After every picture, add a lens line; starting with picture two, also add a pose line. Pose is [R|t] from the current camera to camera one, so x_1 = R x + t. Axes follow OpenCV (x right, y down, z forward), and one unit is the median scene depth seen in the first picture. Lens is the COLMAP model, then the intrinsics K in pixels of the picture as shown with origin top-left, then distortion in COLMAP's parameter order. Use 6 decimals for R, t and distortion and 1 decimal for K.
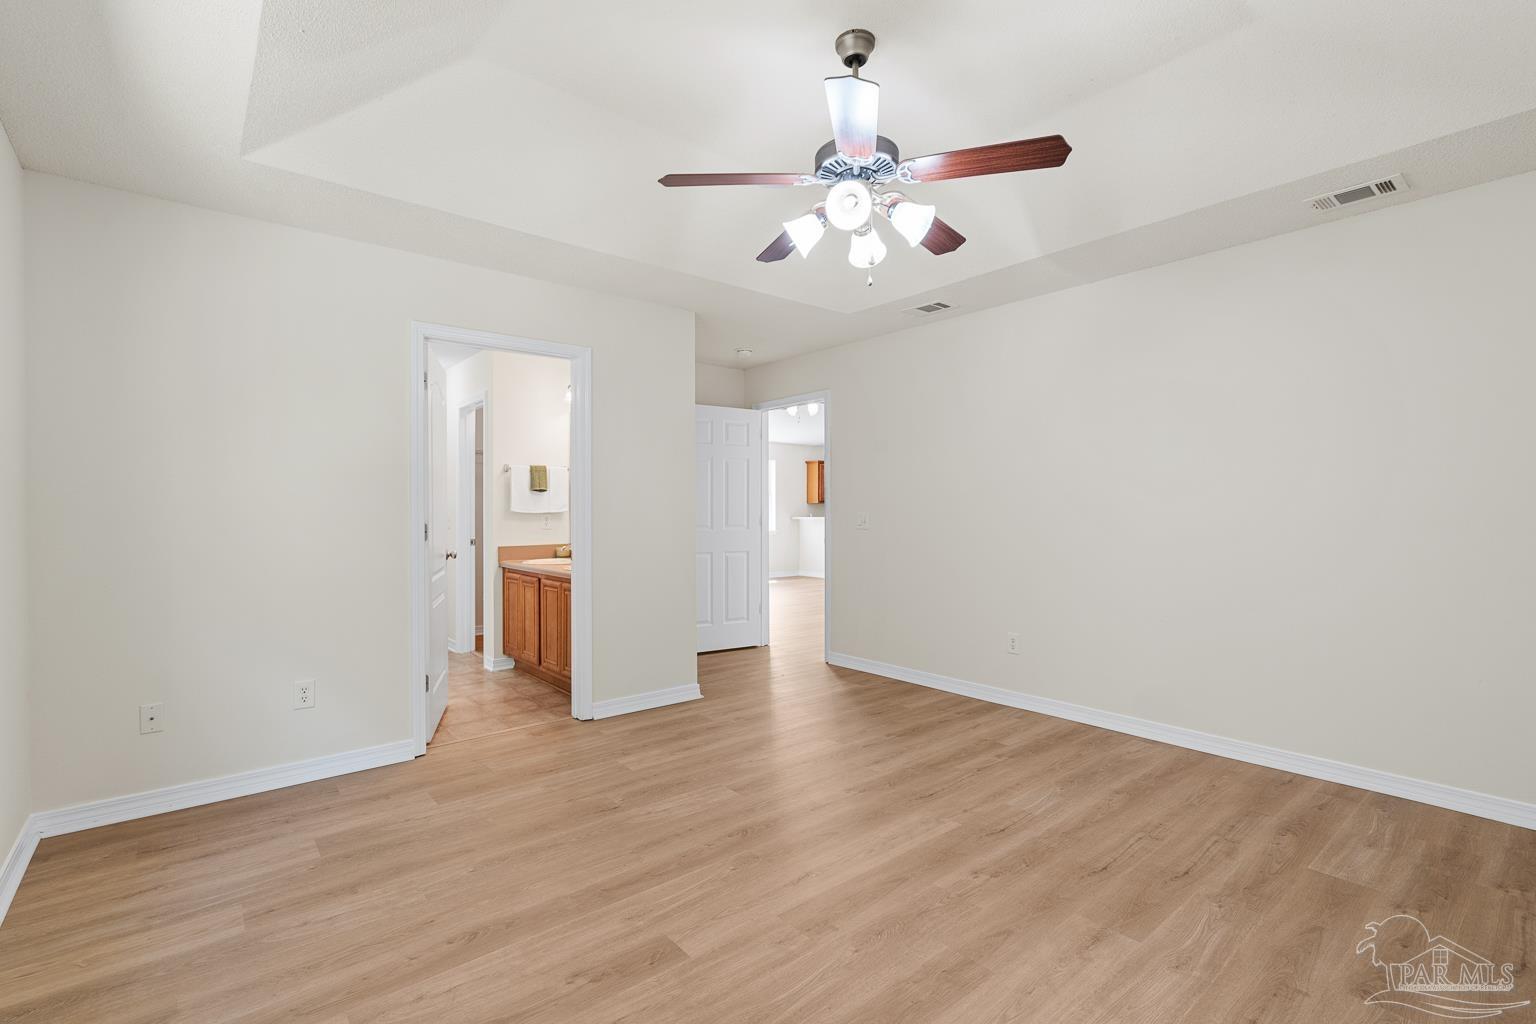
lens RADIAL K [[700.2, 0, 760.6], [0, 700.2, 511.8], [0, 0, 1]] dist [-0.011801, 0.007863]
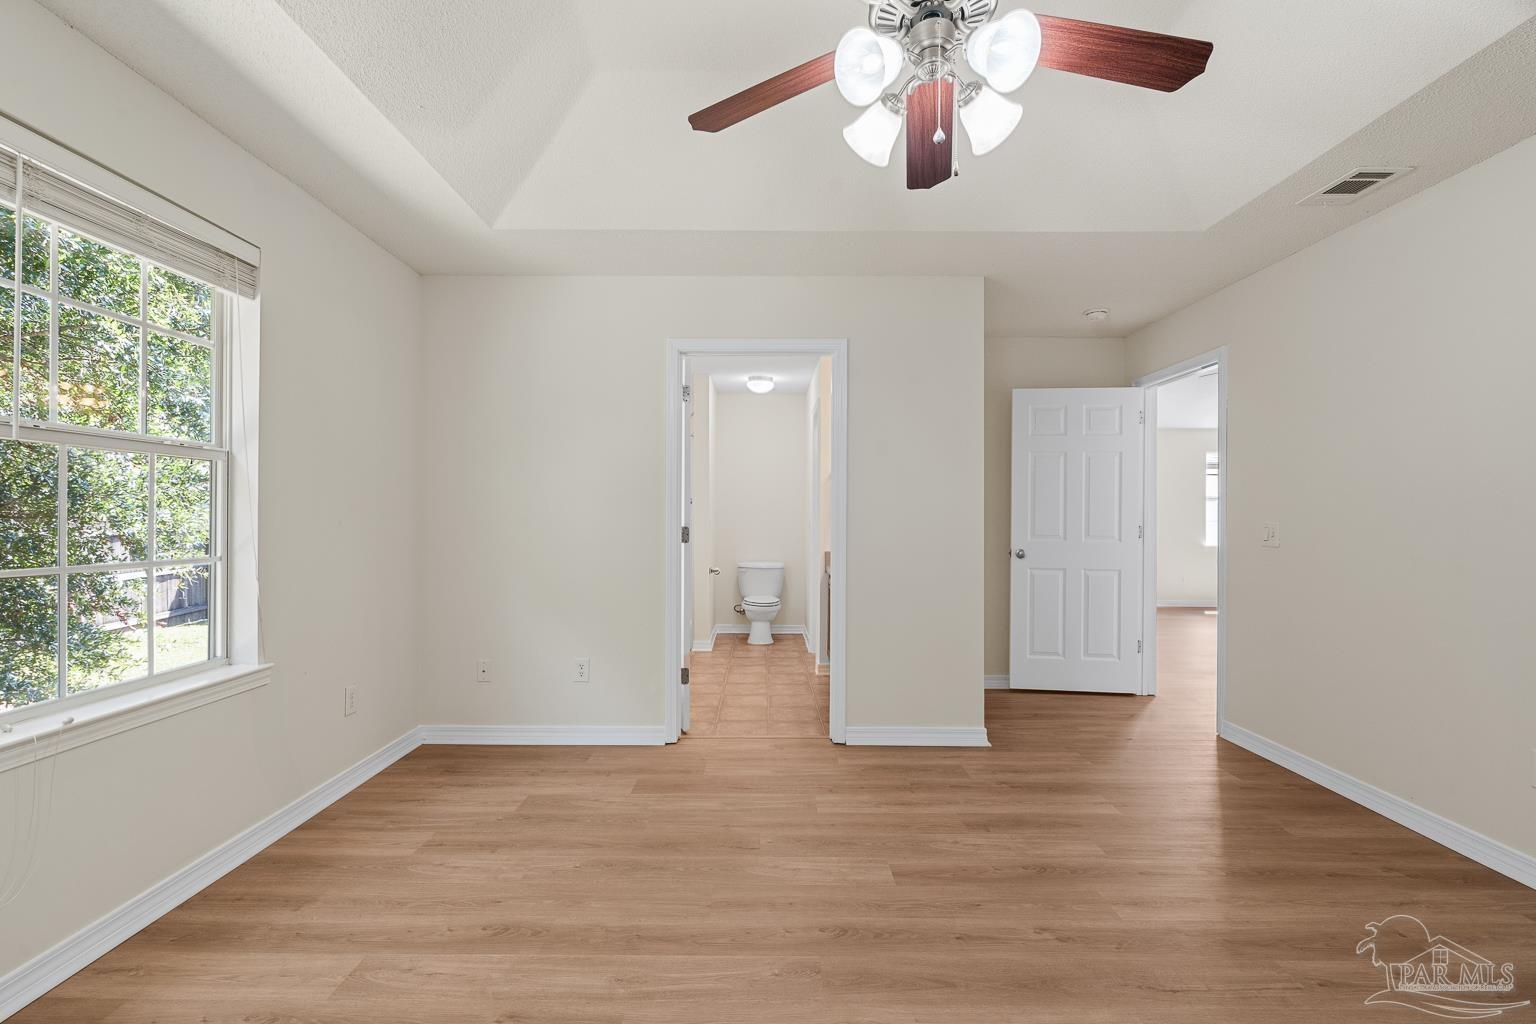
lens RADIAL K [[698.9, 0, 762.7], [0, 698.9, 519.9], [0, 0, 1]] dist [-0.003218, 0.001004]
pose [[0.766747, 0.010979, -0.641855, 0.320795], [-0.009439, 0.999938, 0.005828, -0.001209], [0.641879, 0.001590, 0.766804, 0.280200]]
